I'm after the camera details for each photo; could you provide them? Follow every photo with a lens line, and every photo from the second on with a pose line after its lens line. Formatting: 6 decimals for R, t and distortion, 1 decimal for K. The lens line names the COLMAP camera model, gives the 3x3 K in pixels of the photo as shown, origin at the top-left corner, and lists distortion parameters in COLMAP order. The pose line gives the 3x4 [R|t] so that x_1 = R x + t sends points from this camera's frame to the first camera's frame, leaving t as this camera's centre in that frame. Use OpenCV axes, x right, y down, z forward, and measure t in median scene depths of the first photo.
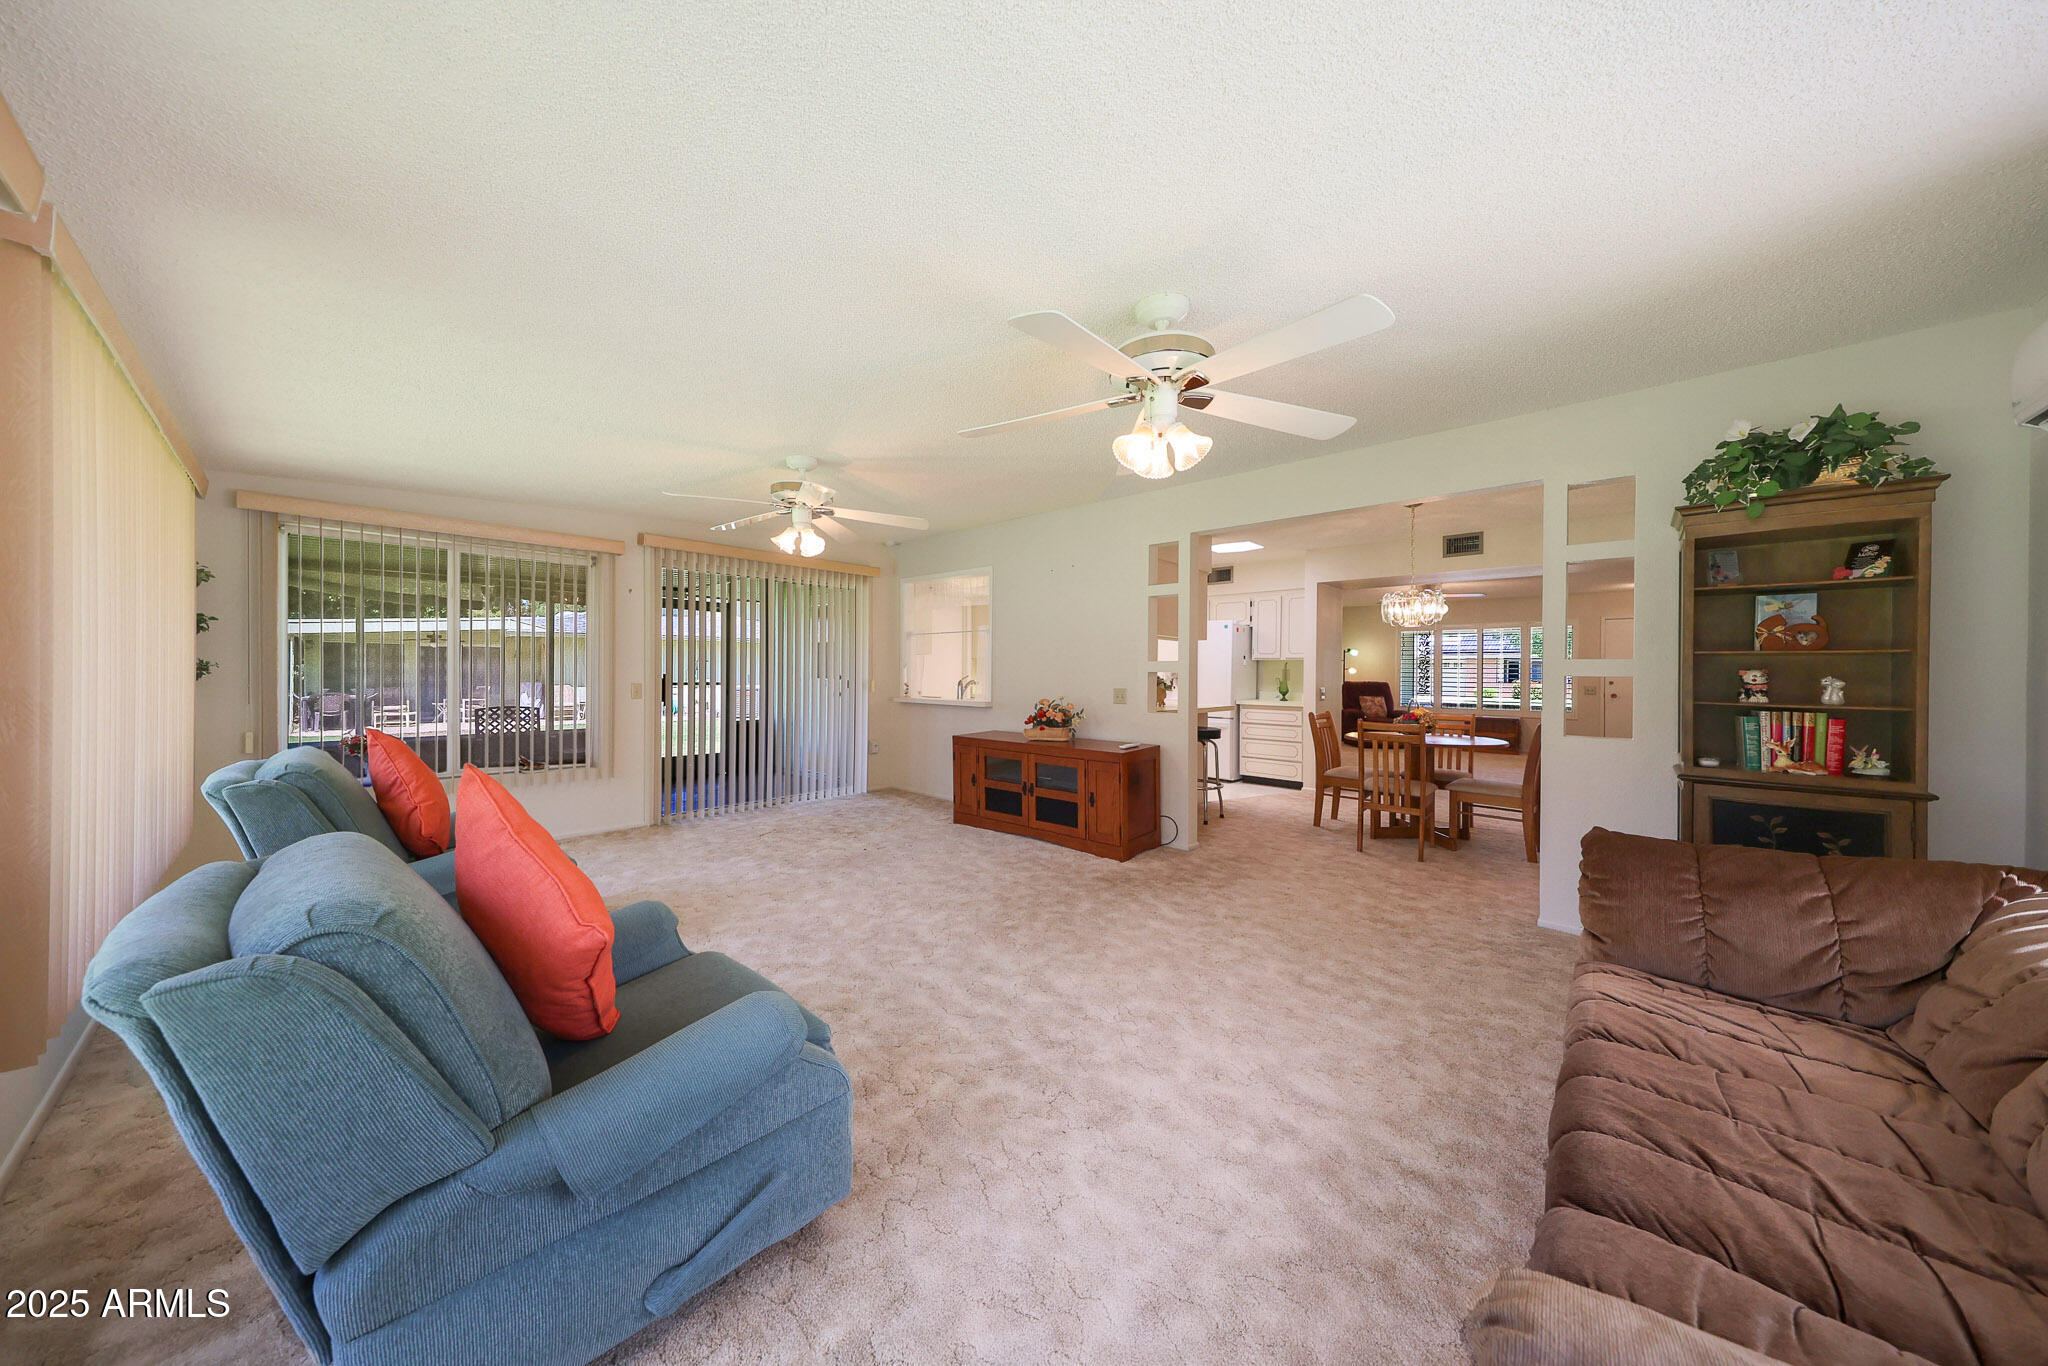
lens RADIAL K [[647.6, 0, 1024.5], [0, 647.6, 676.8], [0, 0, 1]] dist [0.005471, -0.000179]
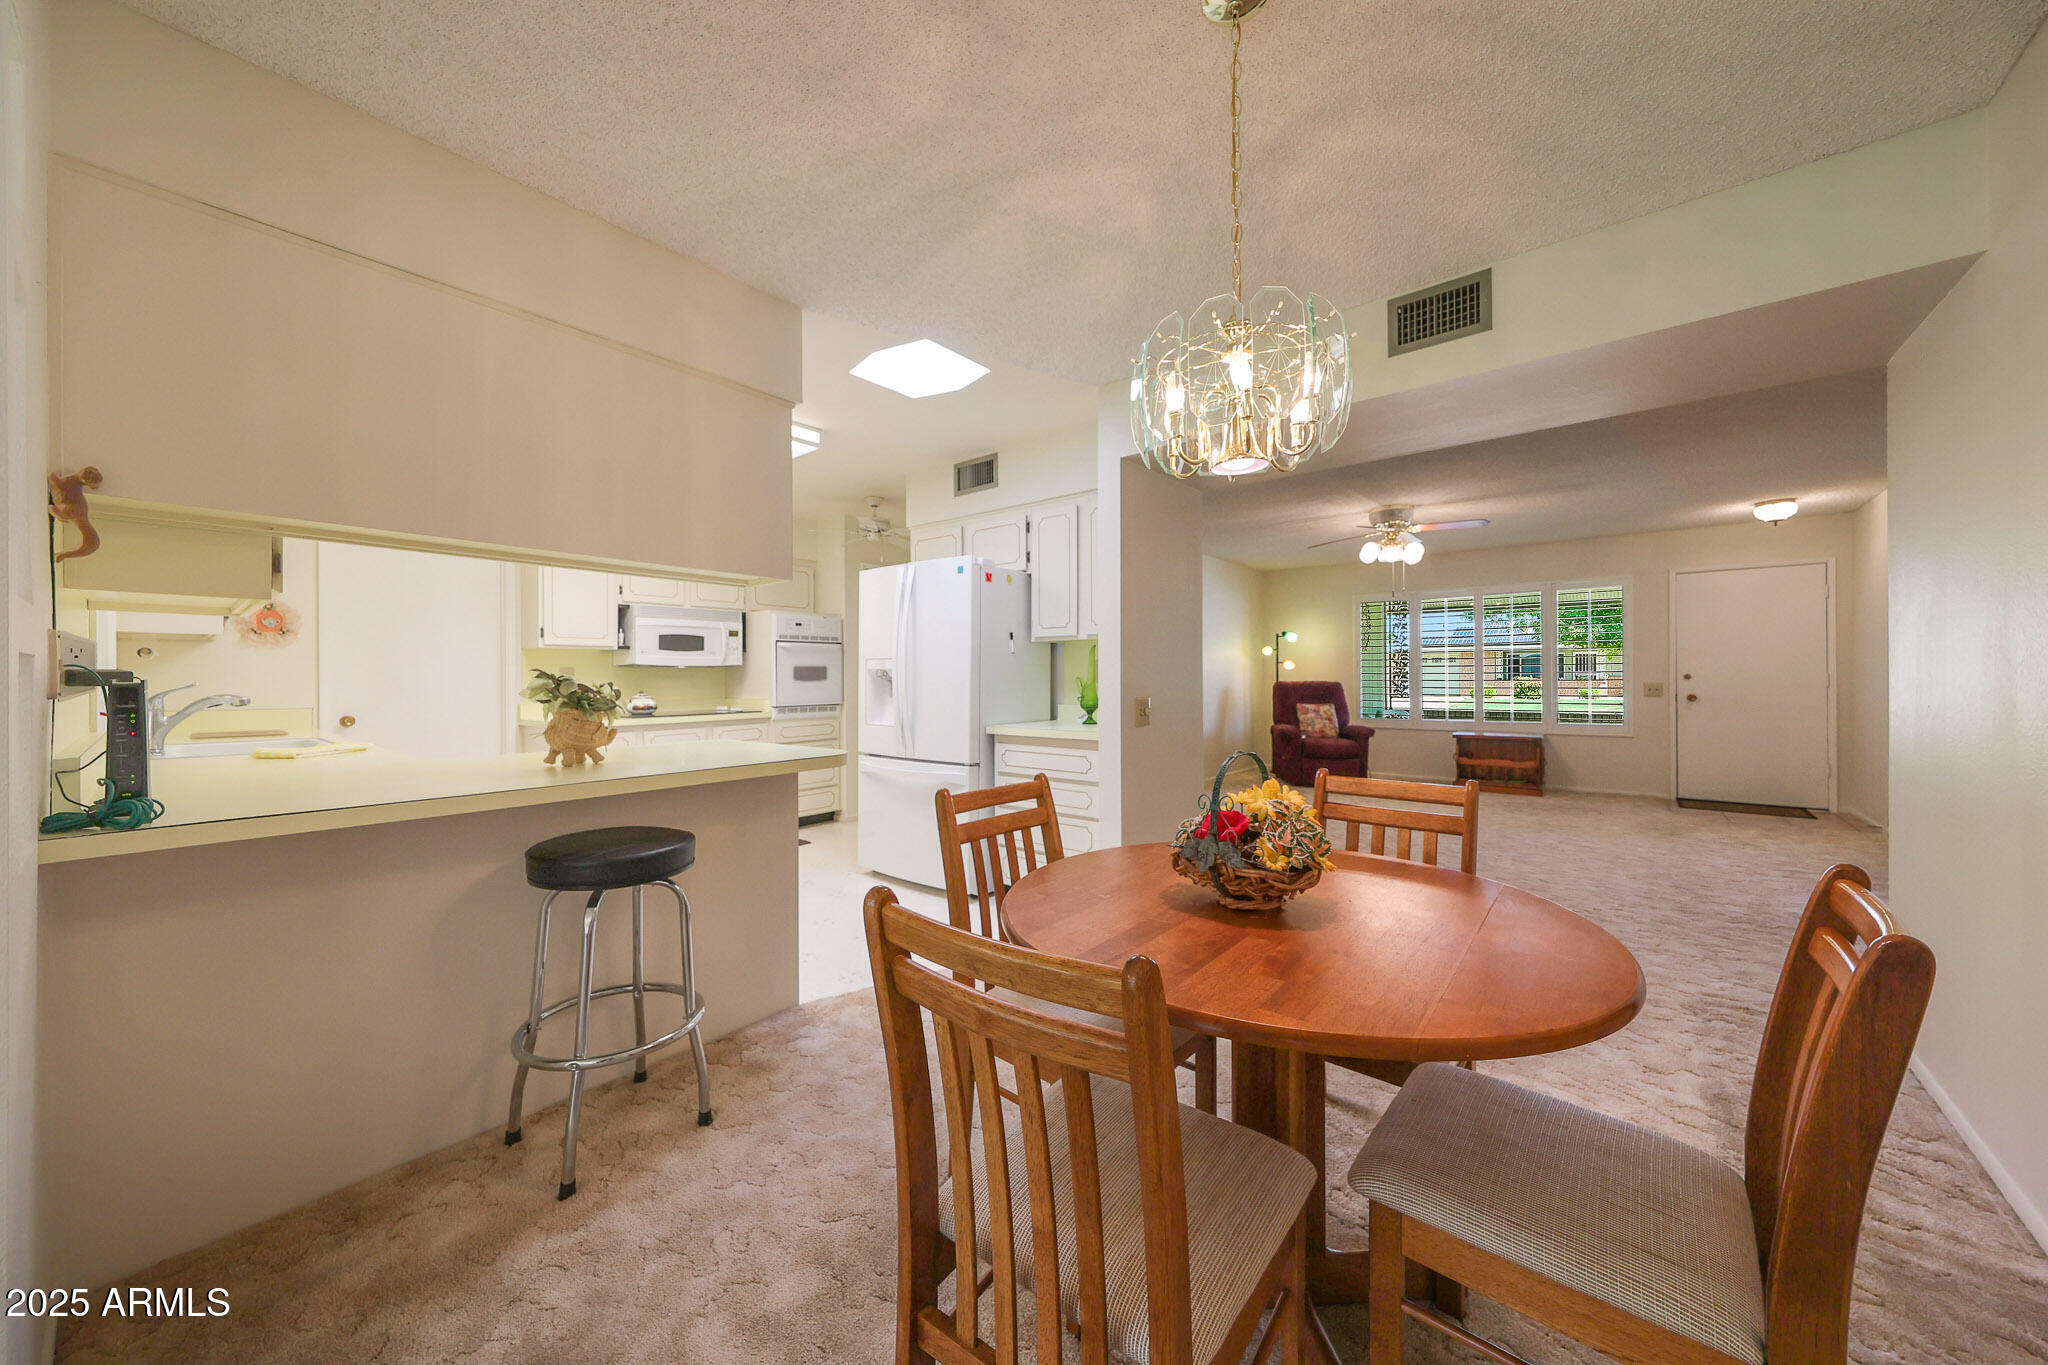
lens RADIAL K [[707.5, 0, 1020.8], [0, 707.5, 682.1], [0, 0, 1]] dist [0.000661, -0.000036]
pose [[0.998995, -0.016205, 0.041801, 0.217640], [0.016118, 0.999867, 0.002409, 0.002208], [-0.041834, -0.001732, 0.999123, 0.316552]]
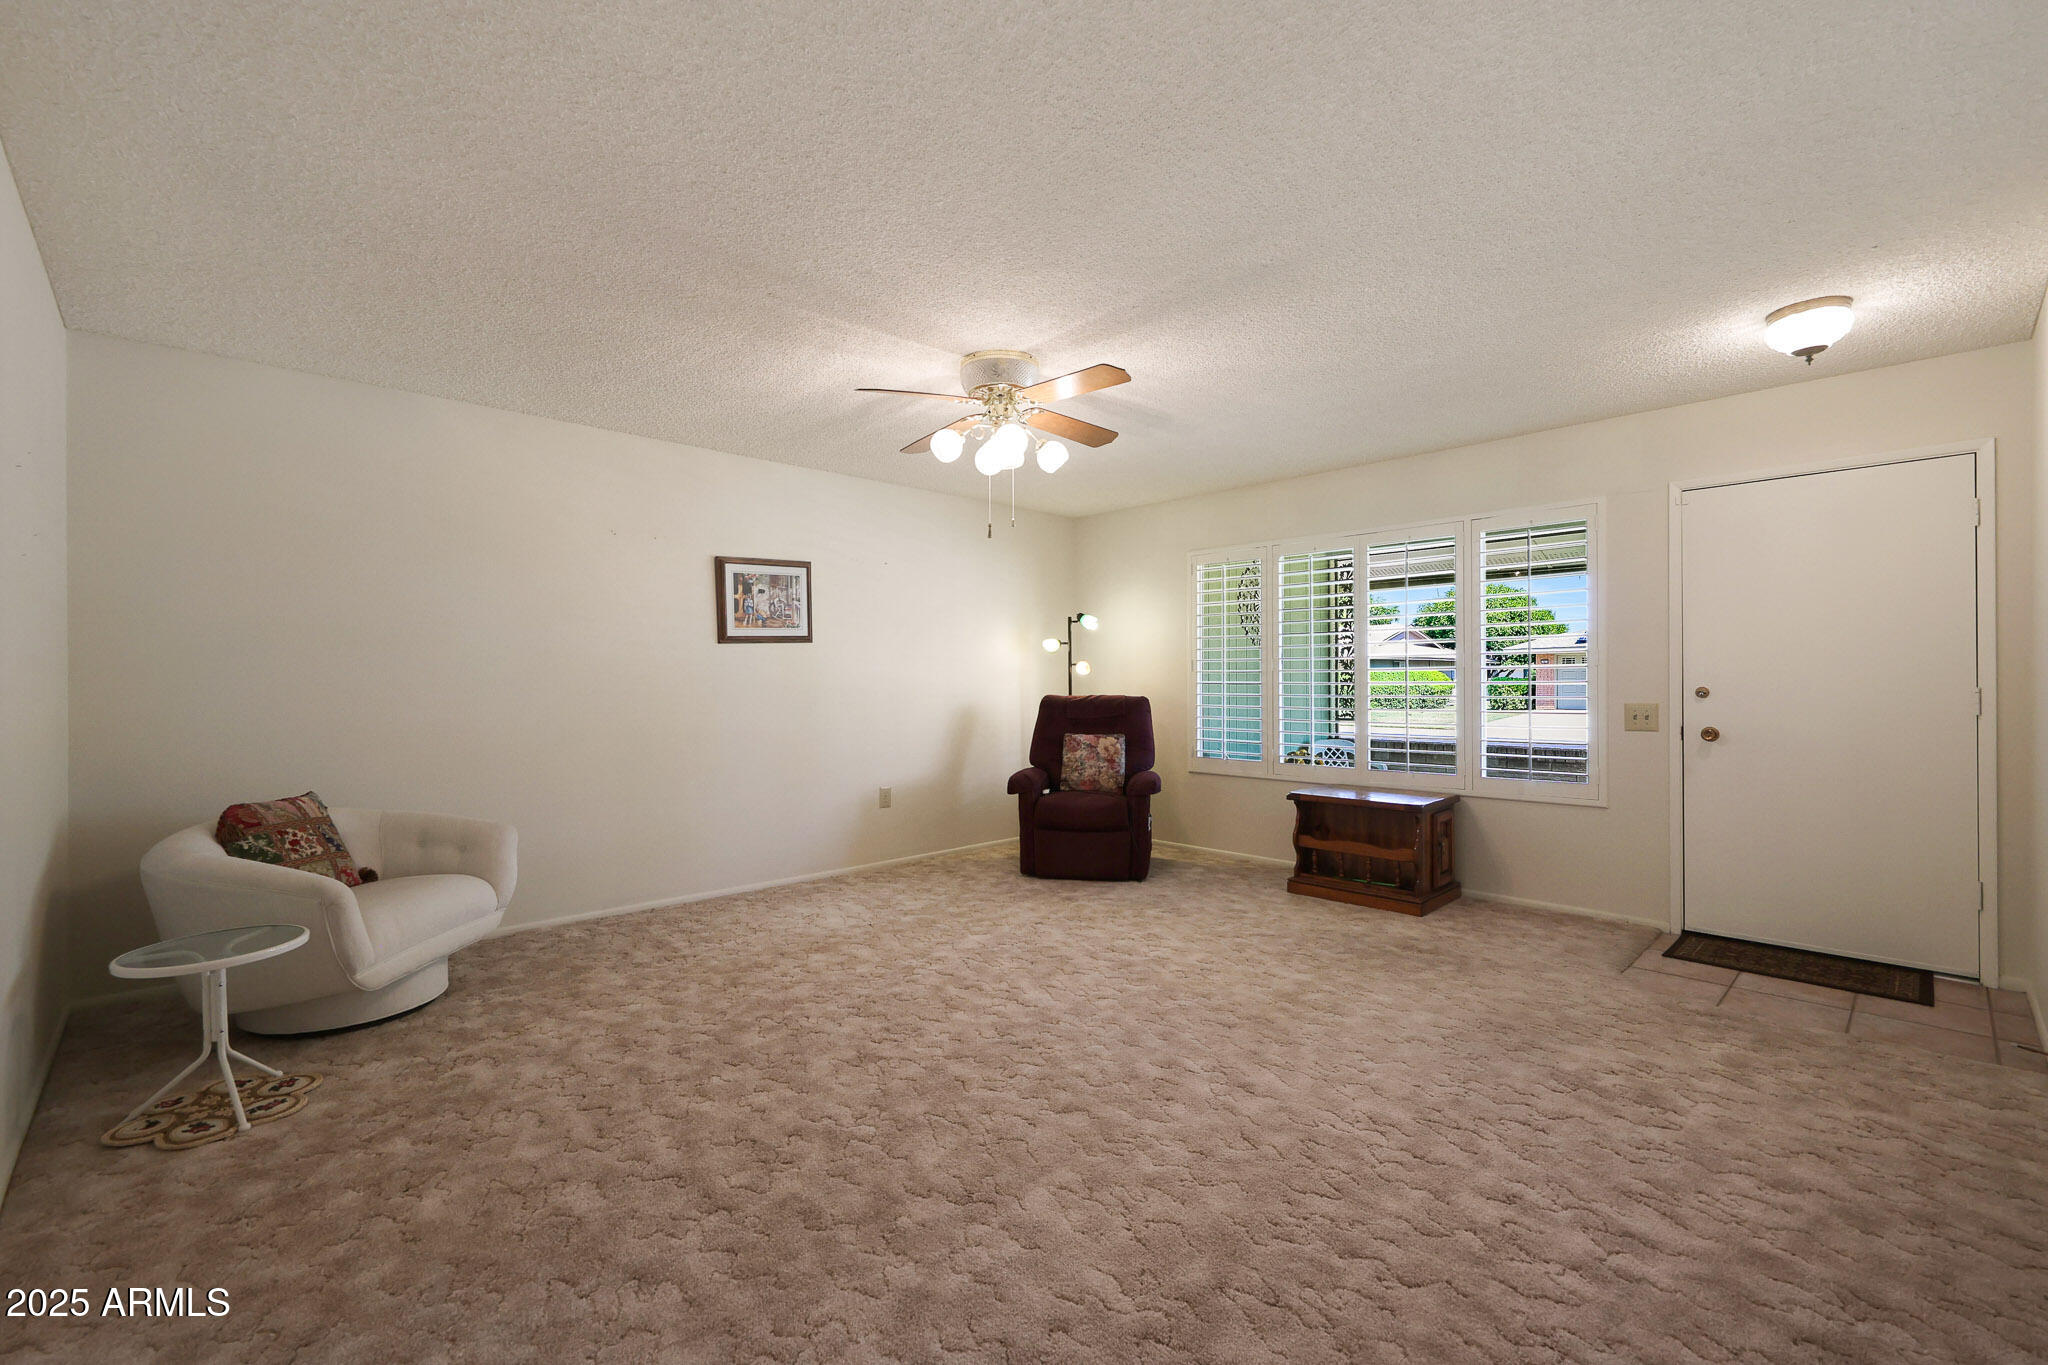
lens RADIAL K [[869.5, 0, 1019.8], [0, 869.5, 689.5], [0, 0, 1]] dist [0.010544, -0.000131]
pose [[0.997938, -0.013771, -0.062683, 0.527564], [0.014048, 0.999893, 0.003979, 0.001316], [0.062622, -0.004852, 0.998026, 0.492106]]
